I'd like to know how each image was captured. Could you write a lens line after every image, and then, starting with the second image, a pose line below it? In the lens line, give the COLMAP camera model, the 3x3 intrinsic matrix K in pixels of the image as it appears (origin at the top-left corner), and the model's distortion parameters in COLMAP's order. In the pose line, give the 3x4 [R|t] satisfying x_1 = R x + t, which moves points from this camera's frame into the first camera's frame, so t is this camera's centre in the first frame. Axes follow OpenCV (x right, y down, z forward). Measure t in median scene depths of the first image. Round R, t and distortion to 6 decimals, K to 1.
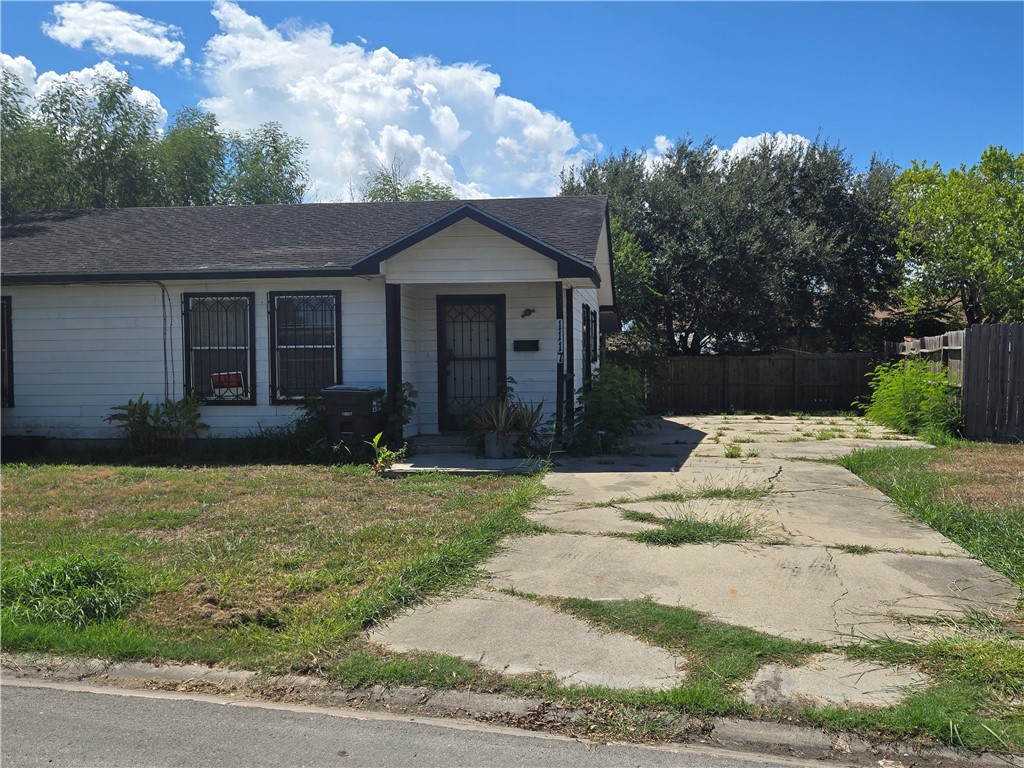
lens RADIAL K [[680.9, 0, 511.8], [0, 680.9, 385.0], [0, 0, 1]] dist [0.027127, -0.000743]
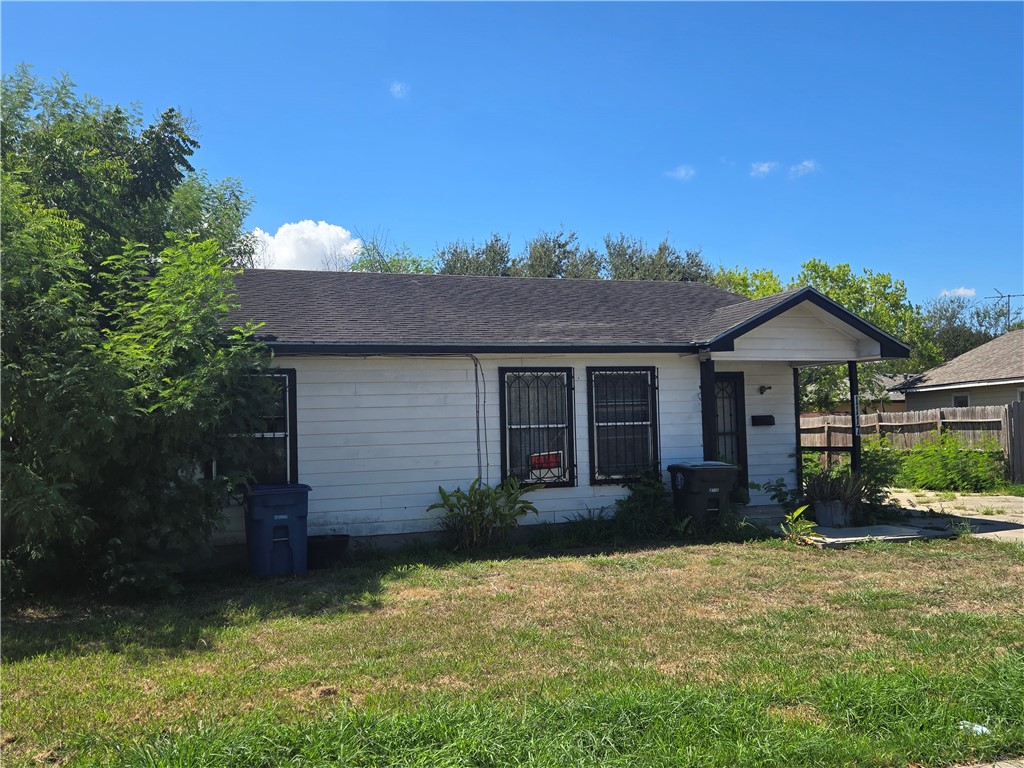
lens RADIAL K [[680.9, 0, 511.7], [0, 680.9, 385.0], [0, 0, 1]] dist [0.027127, -0.000743]
pose [[0.951585, 0.003442, 0.307365, -0.742688], [0.034395, 0.992465, -0.117598, -0.001750], [-0.305454, 0.122477, 0.944297, 0.127782]]
